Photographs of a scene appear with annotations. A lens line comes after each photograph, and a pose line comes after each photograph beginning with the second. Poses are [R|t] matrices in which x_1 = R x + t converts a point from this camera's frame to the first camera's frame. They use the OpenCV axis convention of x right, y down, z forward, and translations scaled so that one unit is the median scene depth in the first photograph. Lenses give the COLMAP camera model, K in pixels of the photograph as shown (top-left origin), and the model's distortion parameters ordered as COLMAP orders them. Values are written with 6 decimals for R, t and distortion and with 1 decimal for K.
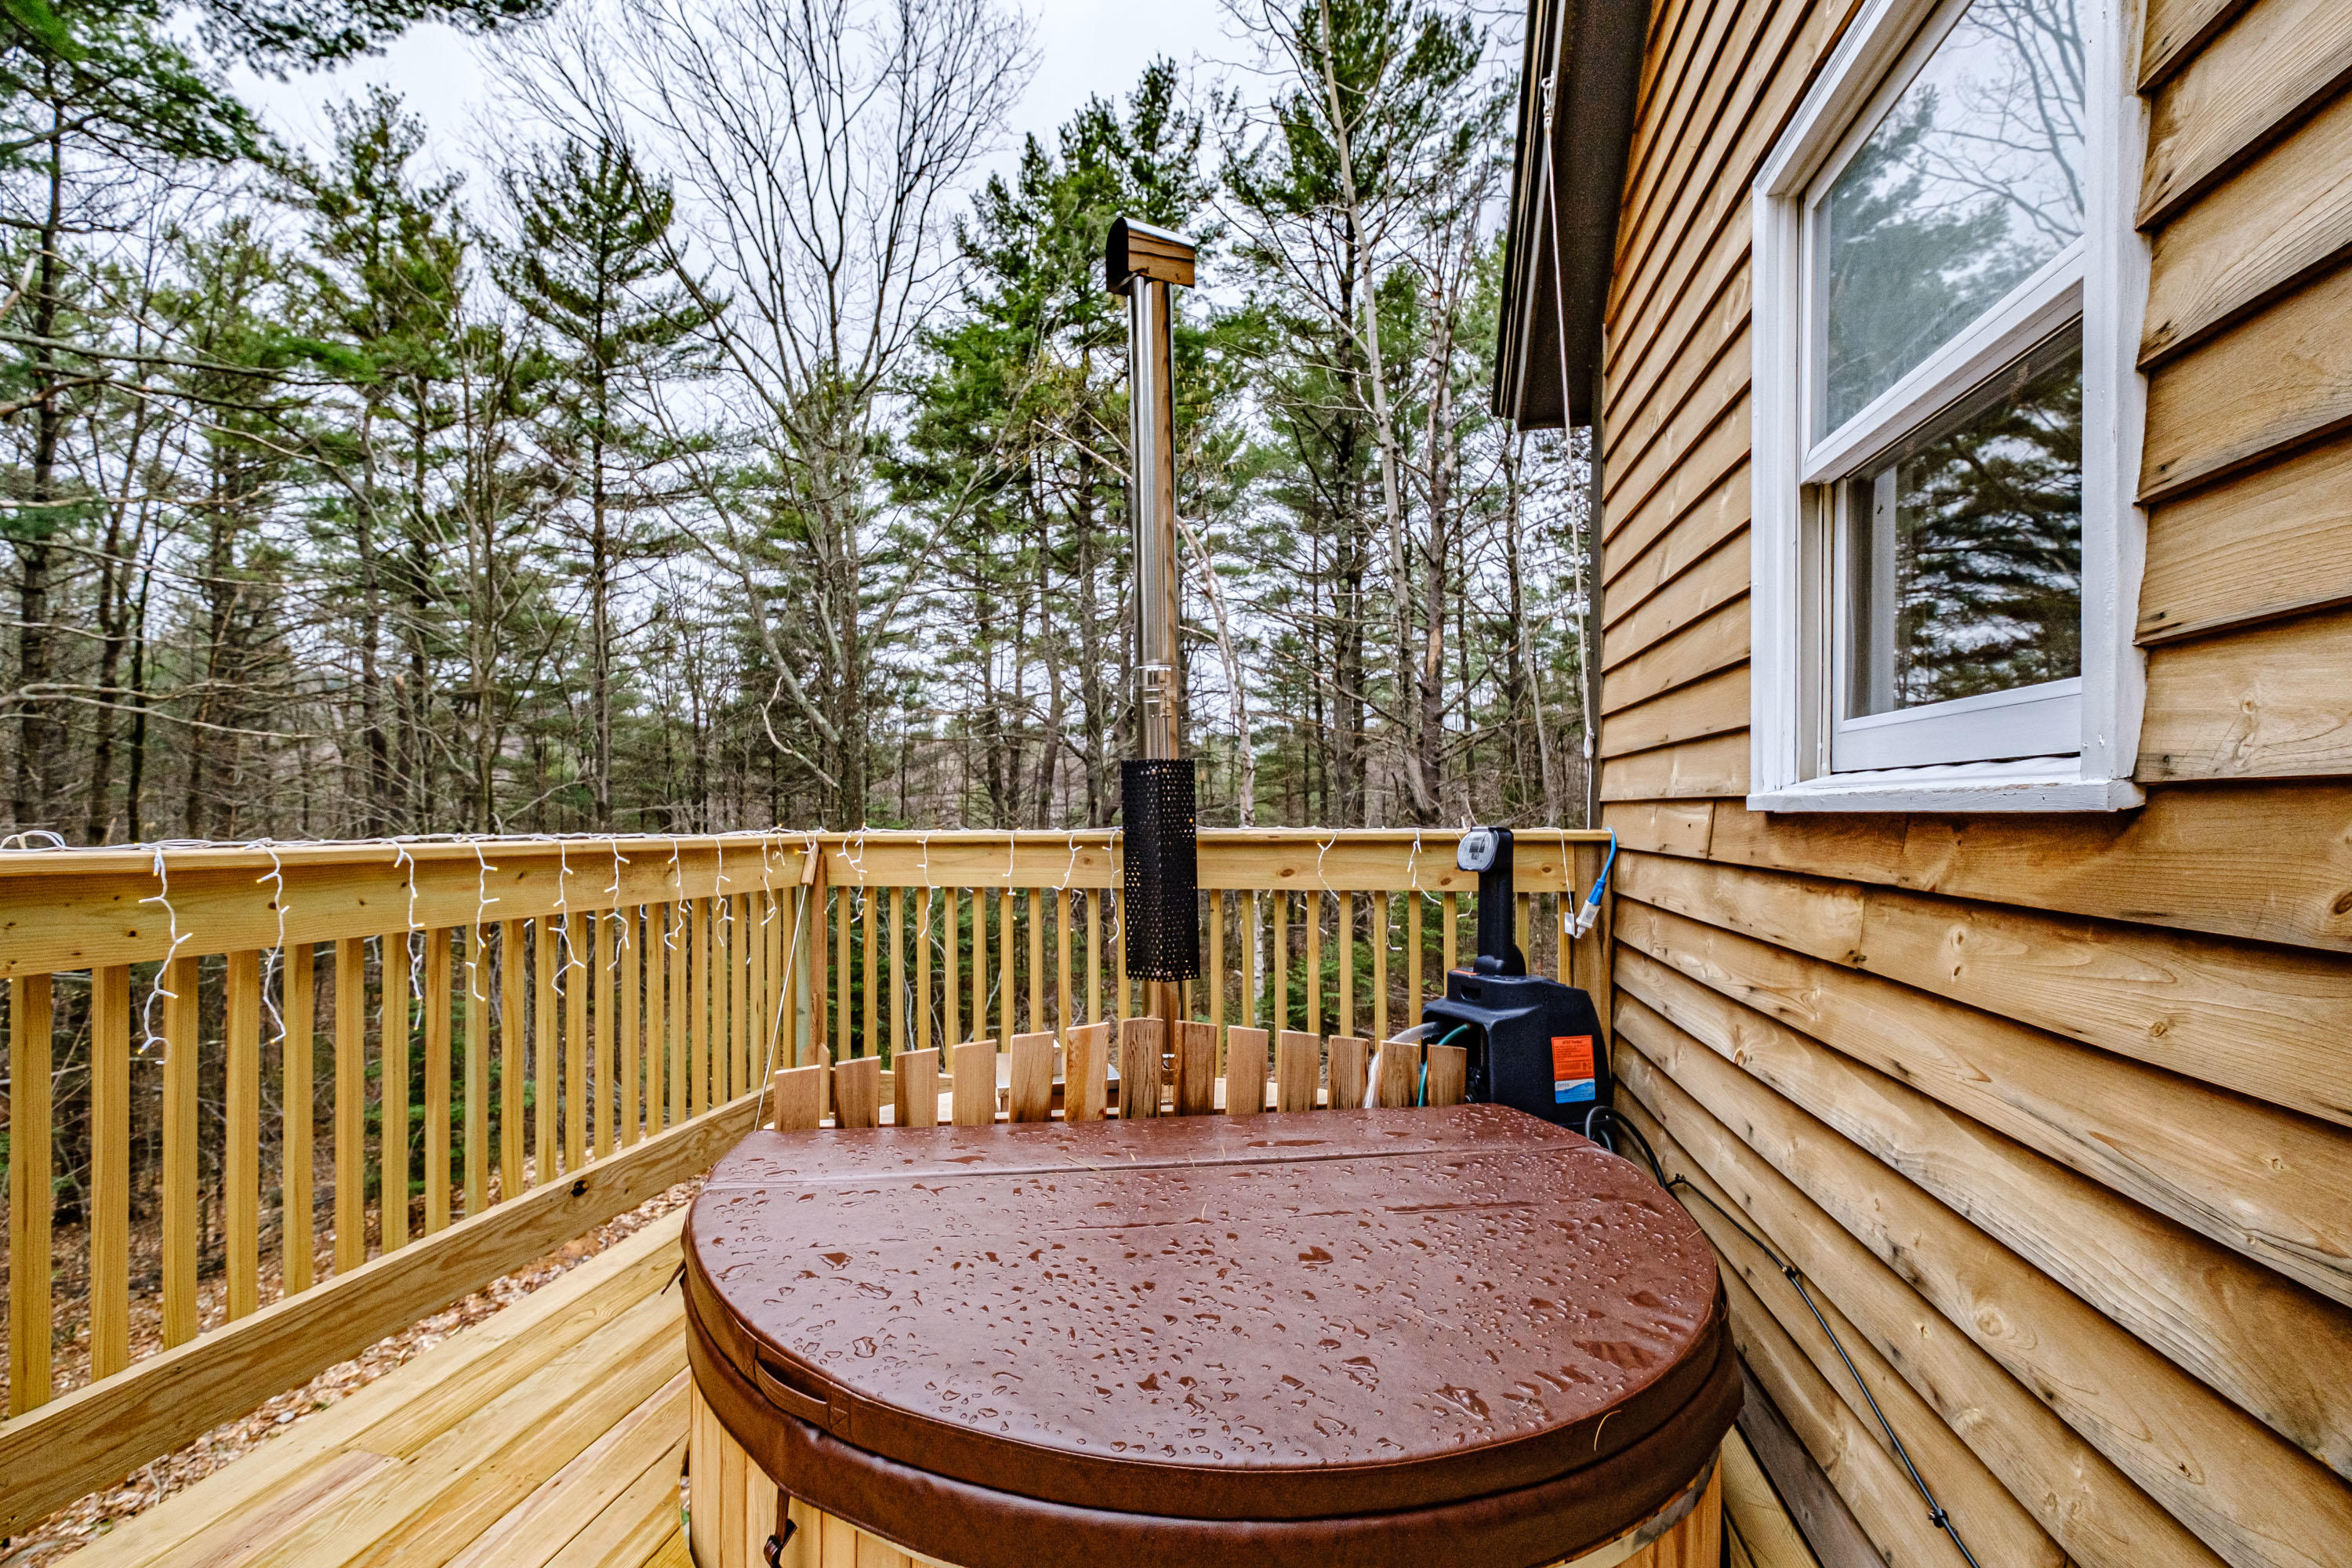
lens RADIAL K [[1051.3, 0, 1133.1], [0, 1051.3, 799.5], [0, 0, 1]] dist [0.000898, -0.001911]
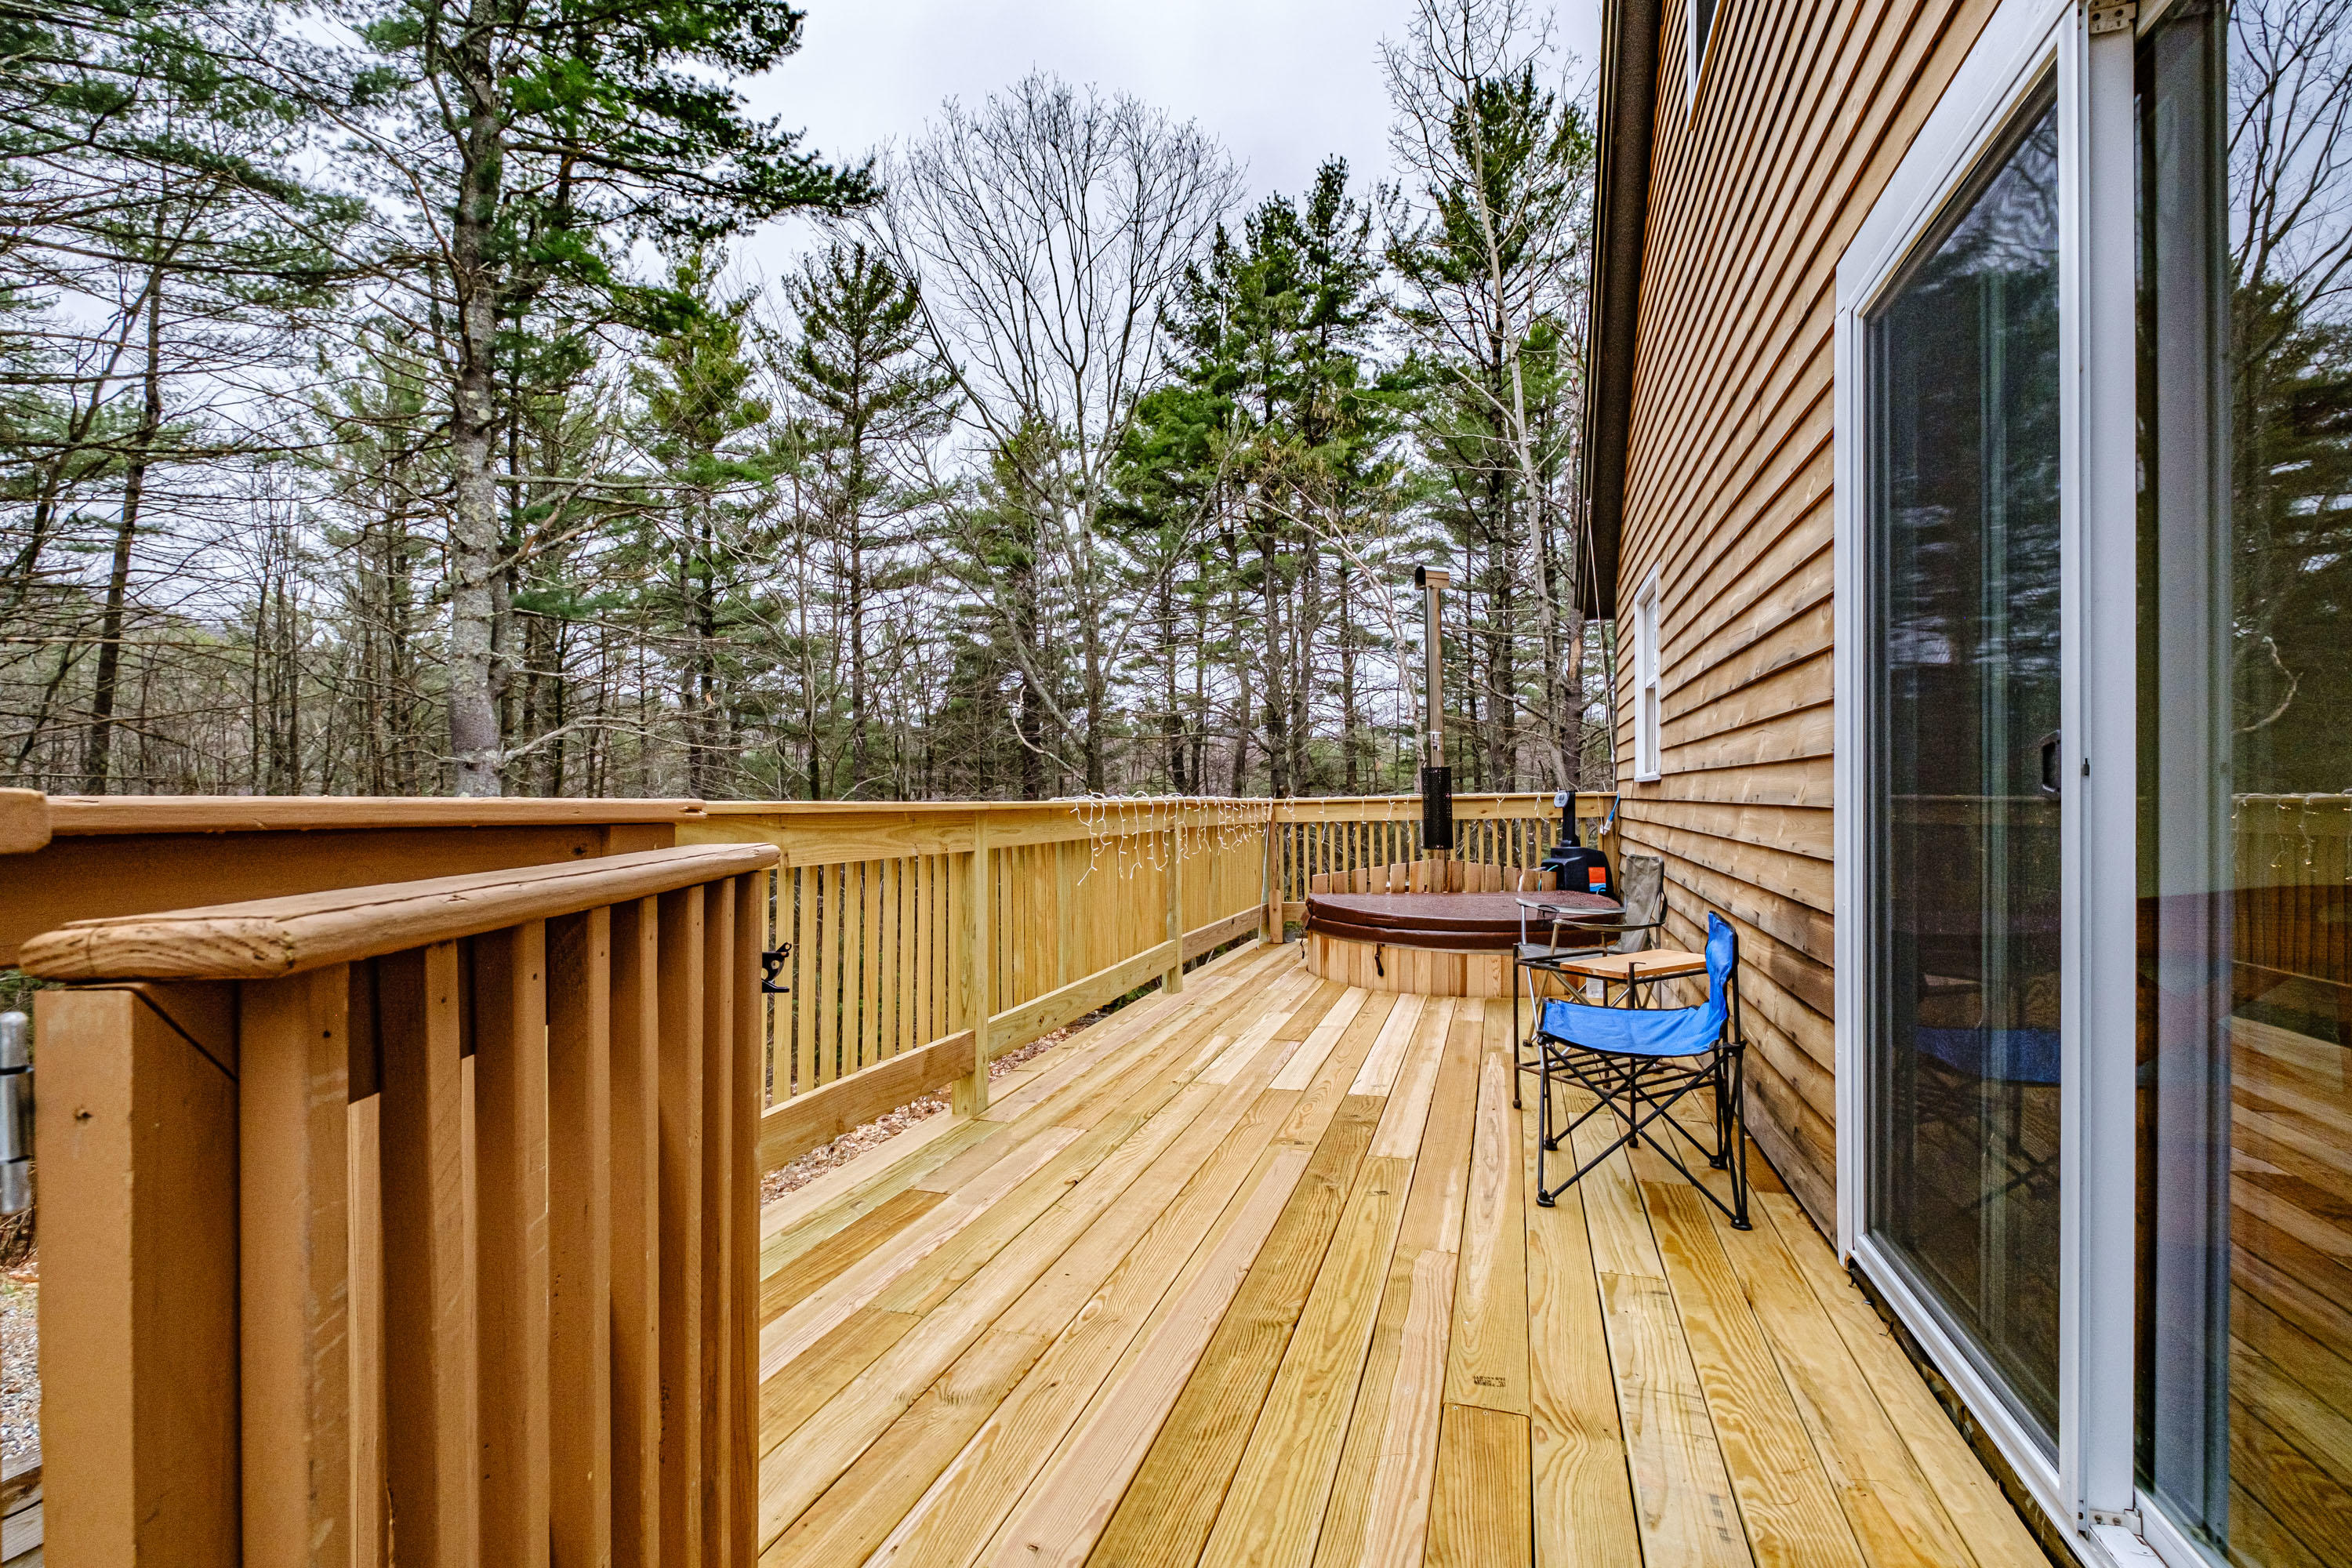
lens RADIAL K [[1051.3, 0, 1164.1], [0, 1051.3, 807.2], [0, 0, 1]] dist [0.000898, -0.001911]
pose [[0.994380, -0.010690, -0.105329, -0.044795], [0.012469, 0.999790, 0.016242, 0.001389], [0.105133, -0.017464, 0.994305, -0.200657]]
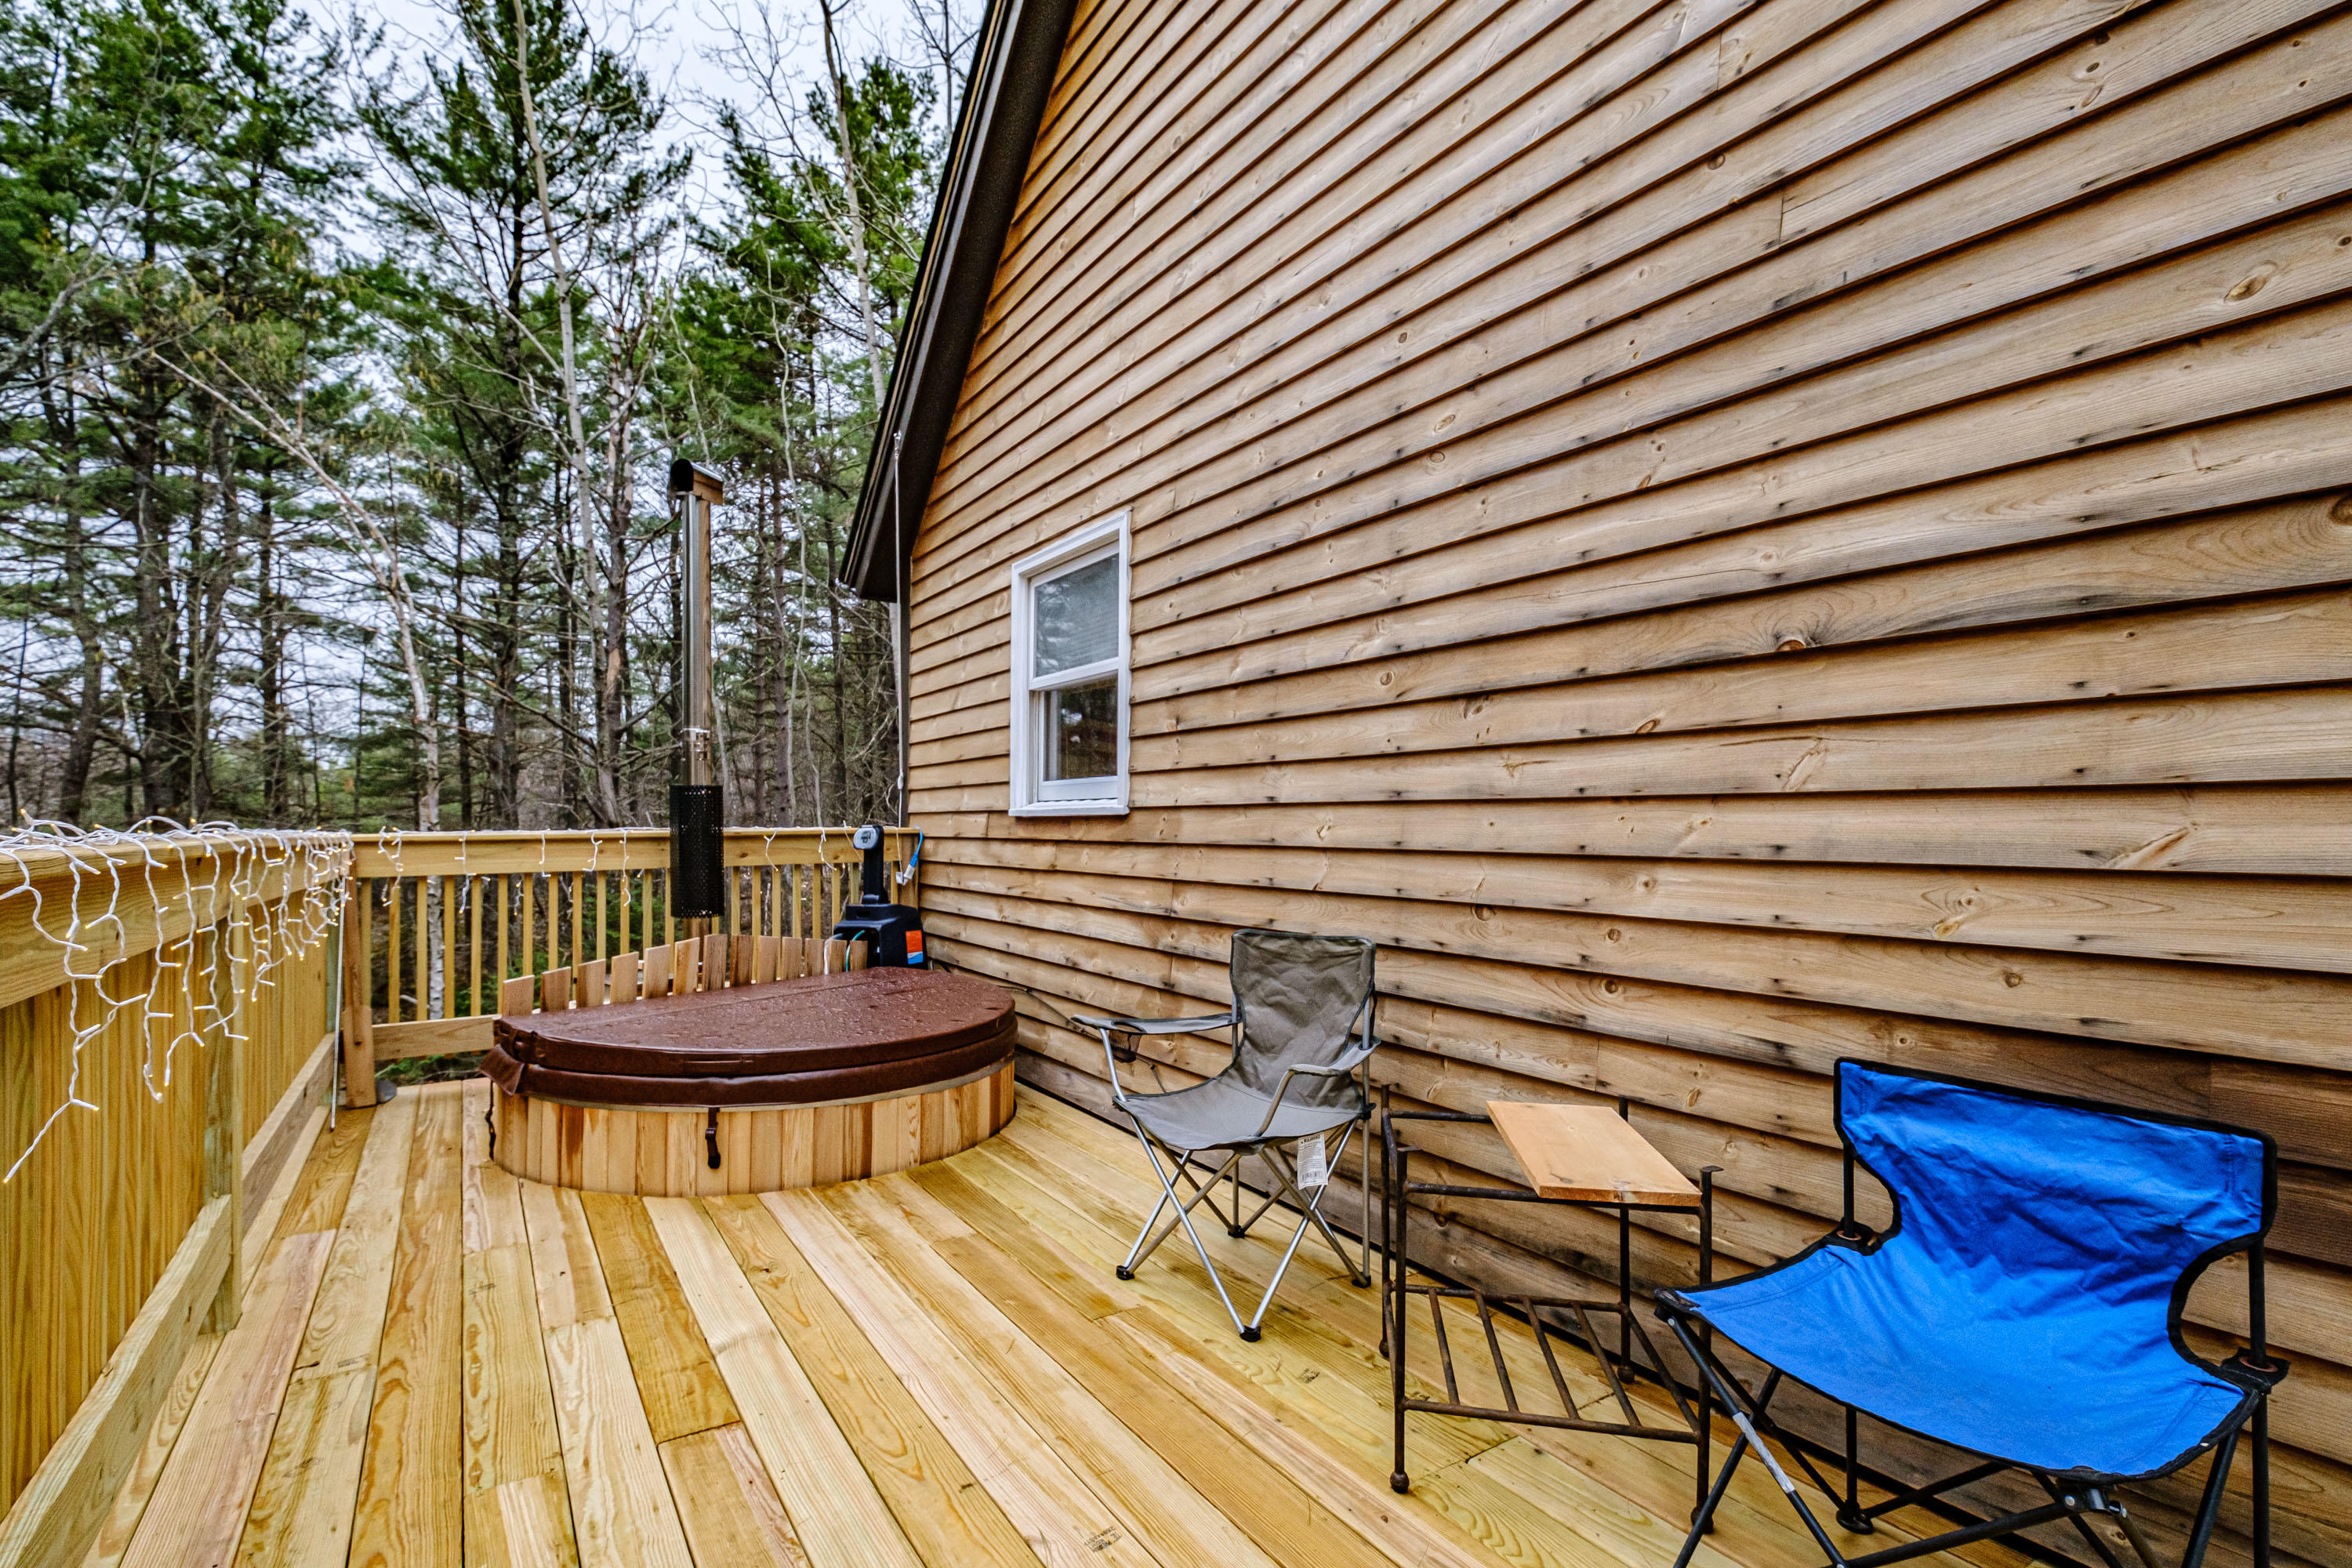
lens RADIAL K [[1051.3, 0, 1088.5], [0, 1051.3, 821.7], [0, 0, 1]] dist [0.000898, -0.001911]
pose [[0.725970, -0.000079, 0.687727, -0.079293], [-0.005726, 0.999965, 0.006159, 0.000619], [-0.687703, -0.008409, 0.725943, -0.074745]]
